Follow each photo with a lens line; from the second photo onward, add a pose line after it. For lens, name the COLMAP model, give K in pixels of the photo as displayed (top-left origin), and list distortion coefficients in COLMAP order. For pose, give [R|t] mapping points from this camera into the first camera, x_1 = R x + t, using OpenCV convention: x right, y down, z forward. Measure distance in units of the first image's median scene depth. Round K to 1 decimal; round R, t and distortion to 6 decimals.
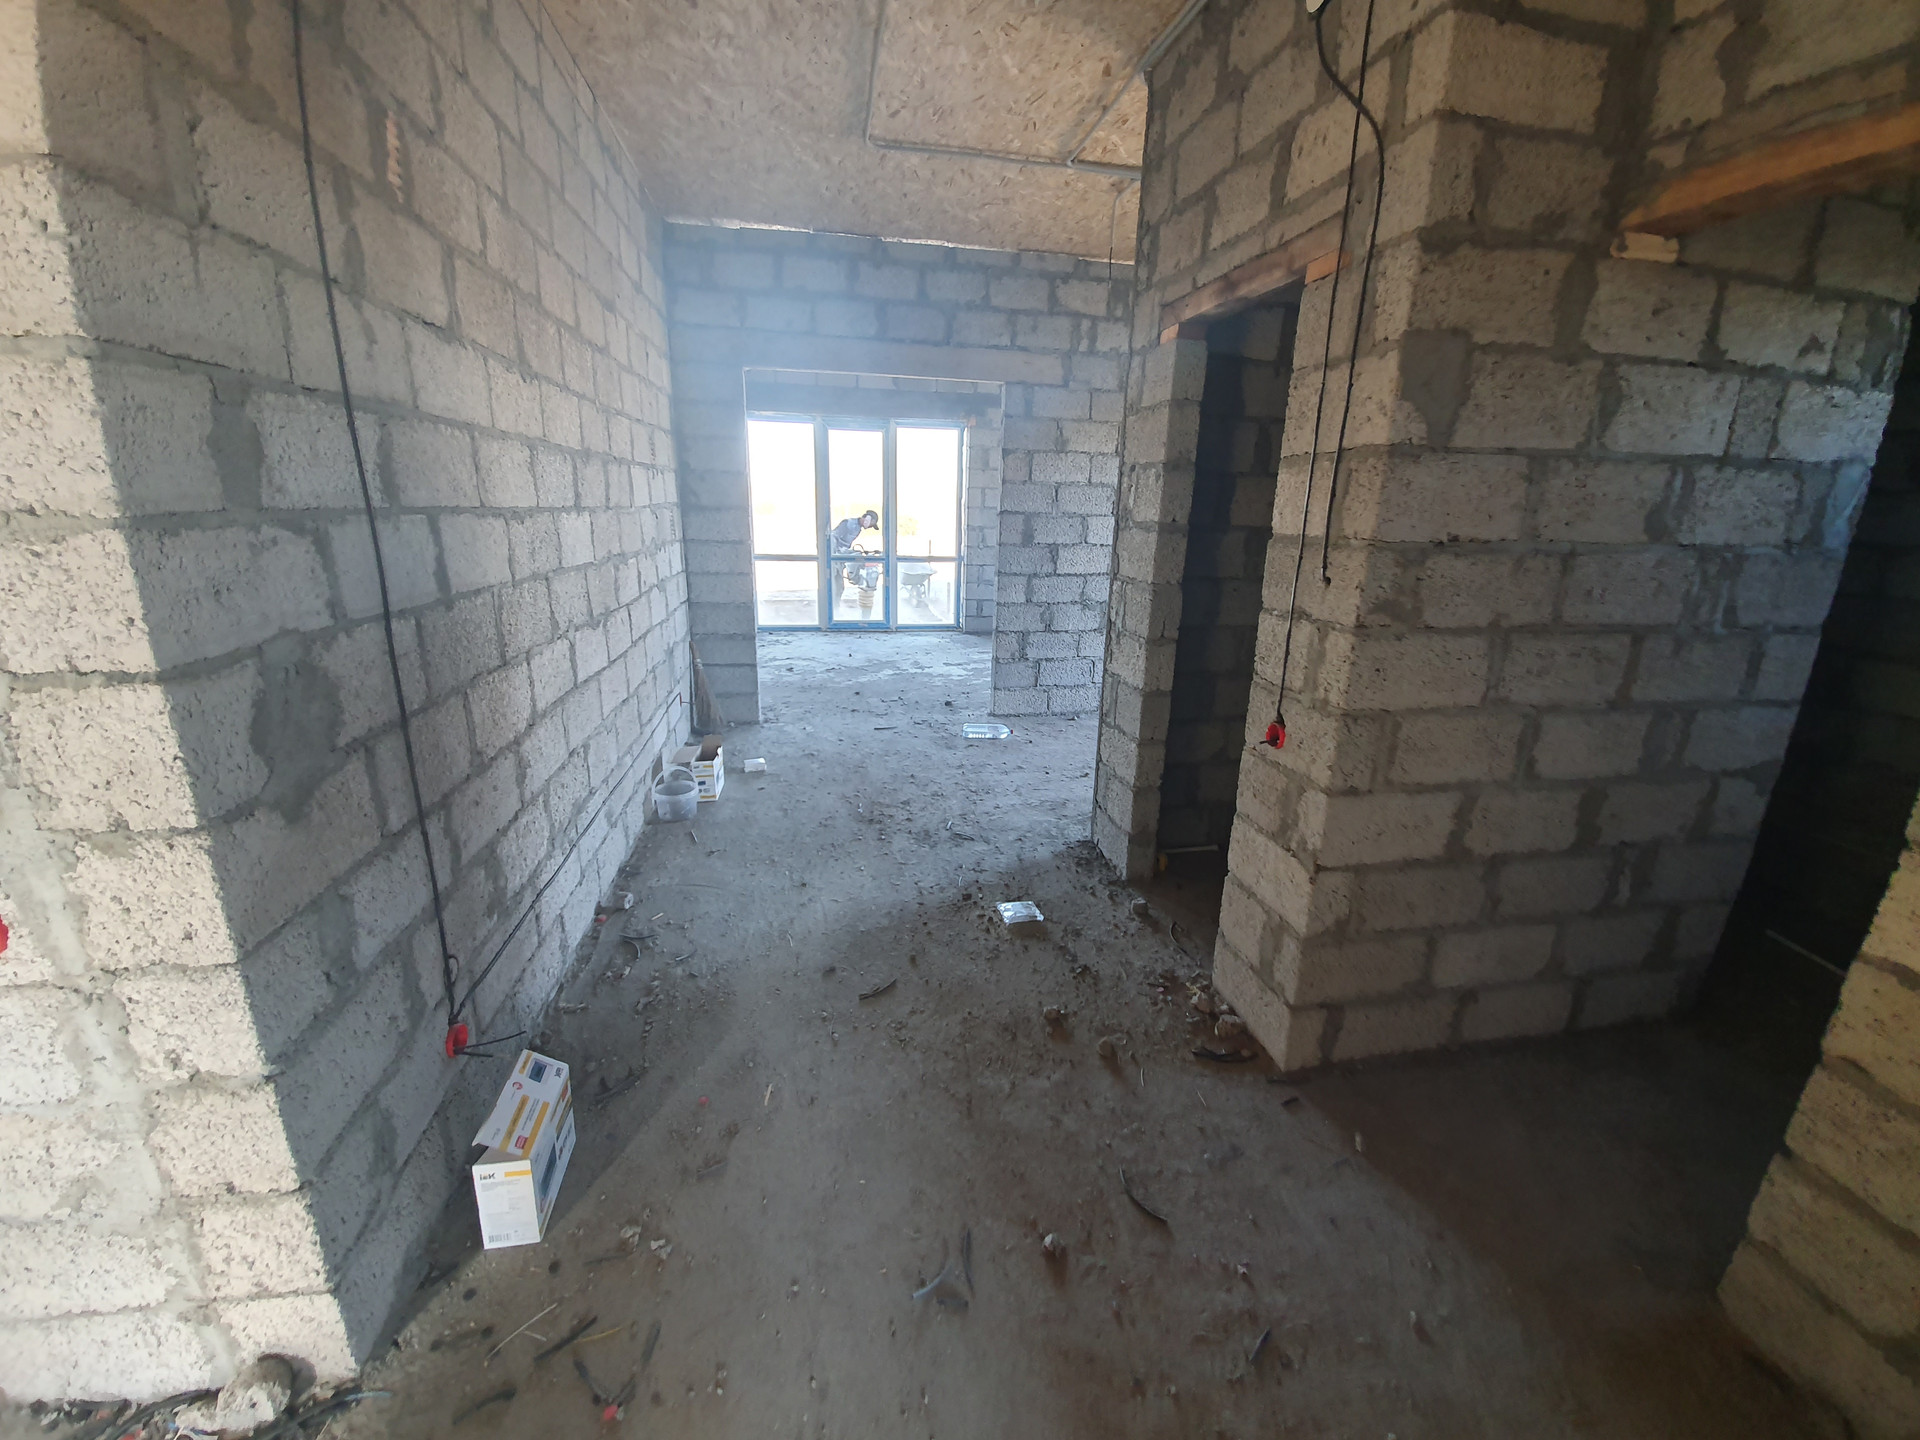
lens RADIAL K [[762.1, 0, 964.1], [0, 762.1, 715.4], [0, 0, 1]] dist [-0.014027, -0.000709]
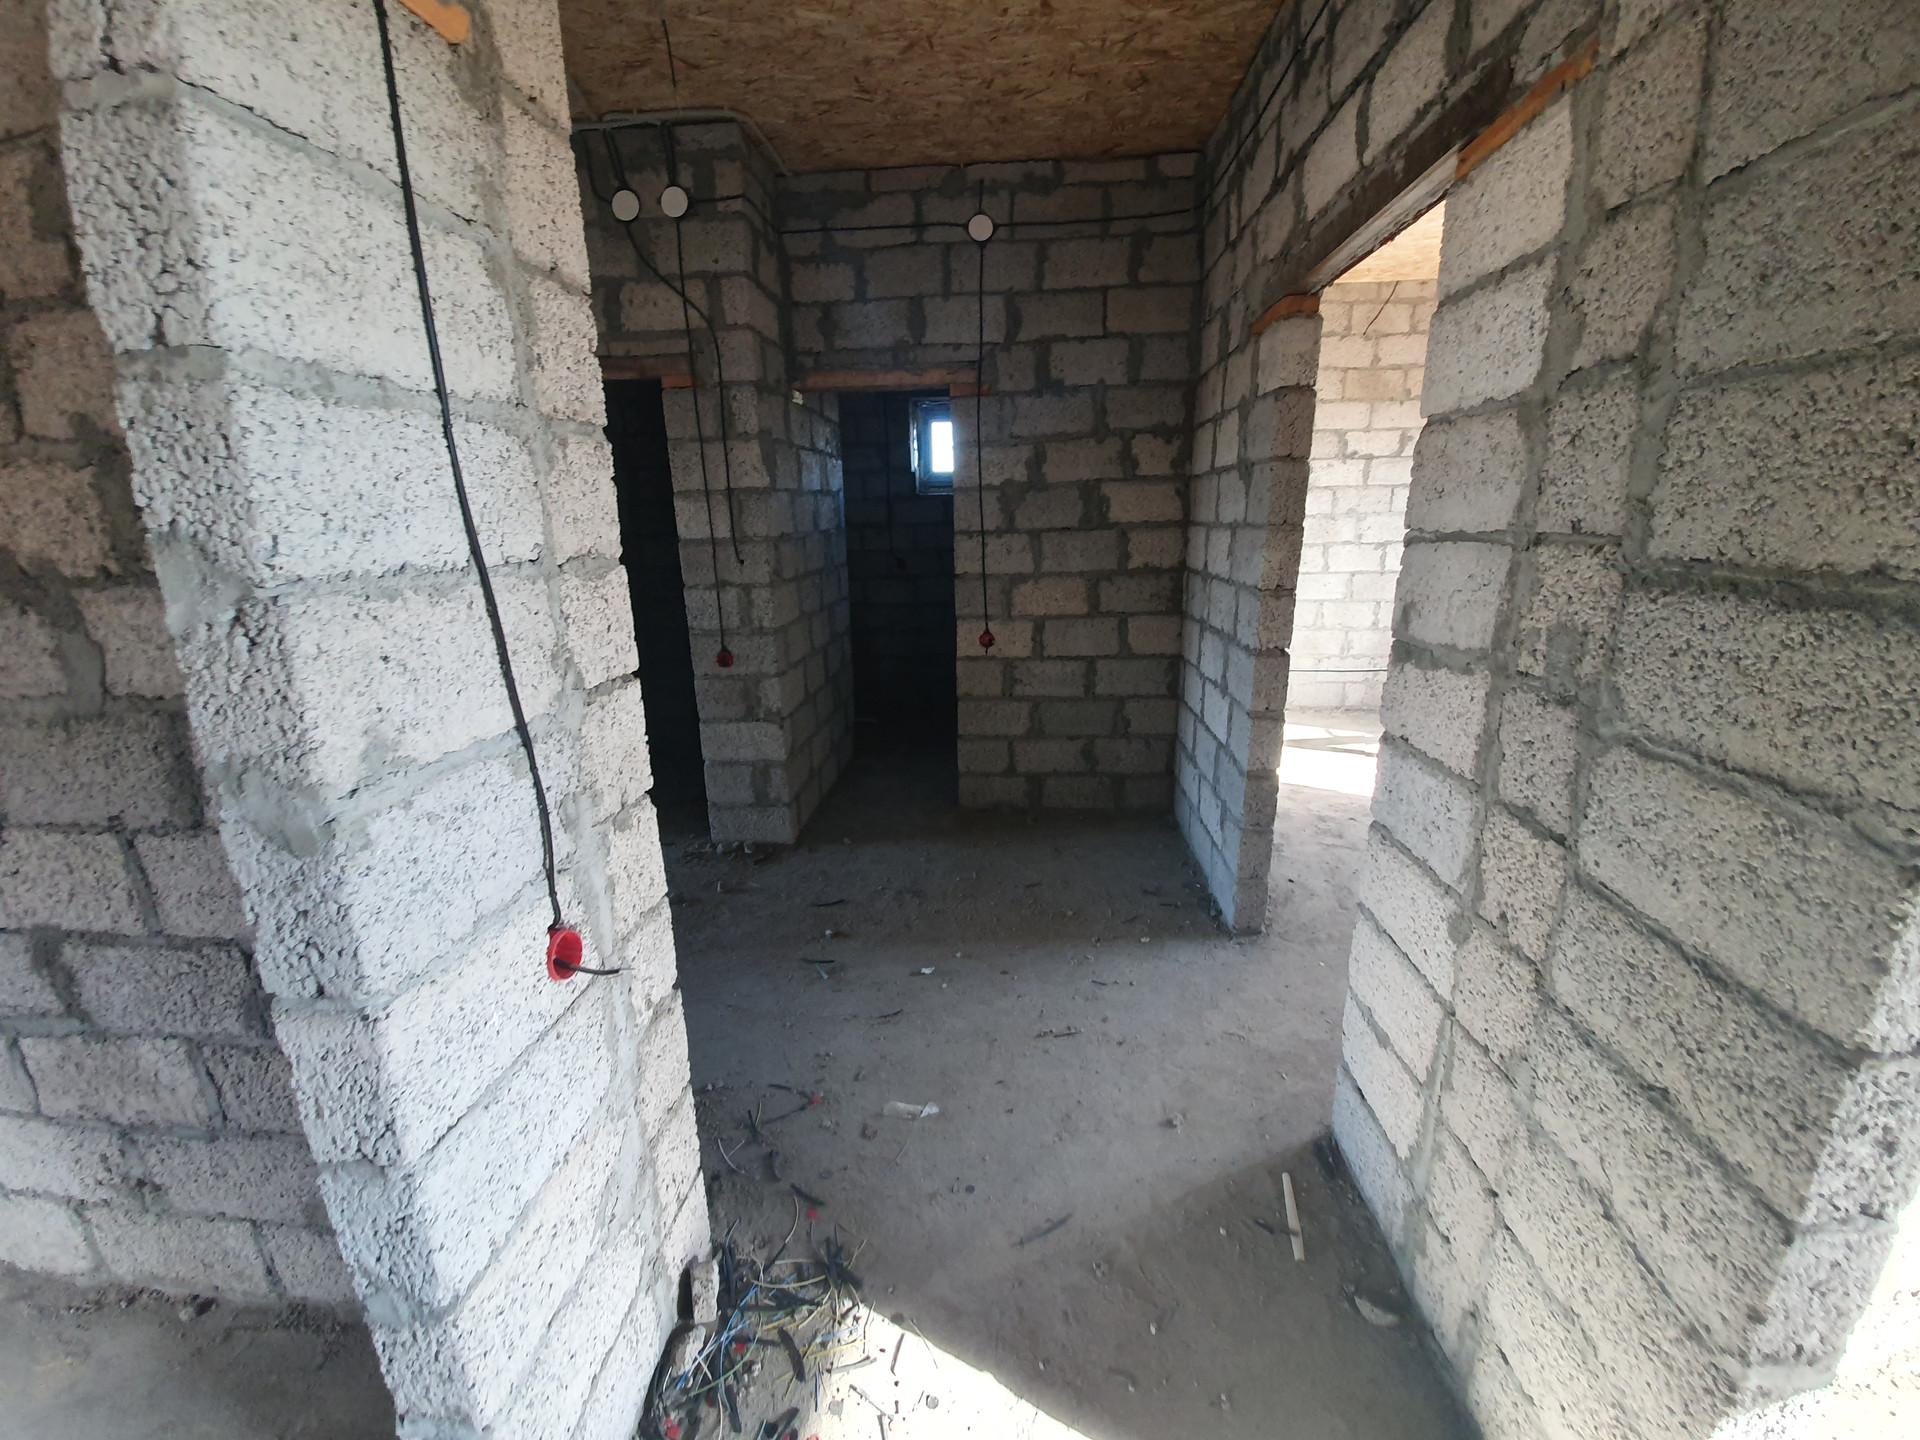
lens RADIAL K [[762.1, 0, 970.0], [0, 762.1, 721.8], [0, 0, 1]] dist [-0.014027, -0.000709]
pose [[0.268782, -0.284288, 0.920291, -1.168719], [0.288301, 0.935393, 0.204751, -0.037750], [-0.919042, 0.210288, 0.333377, -0.011447]]
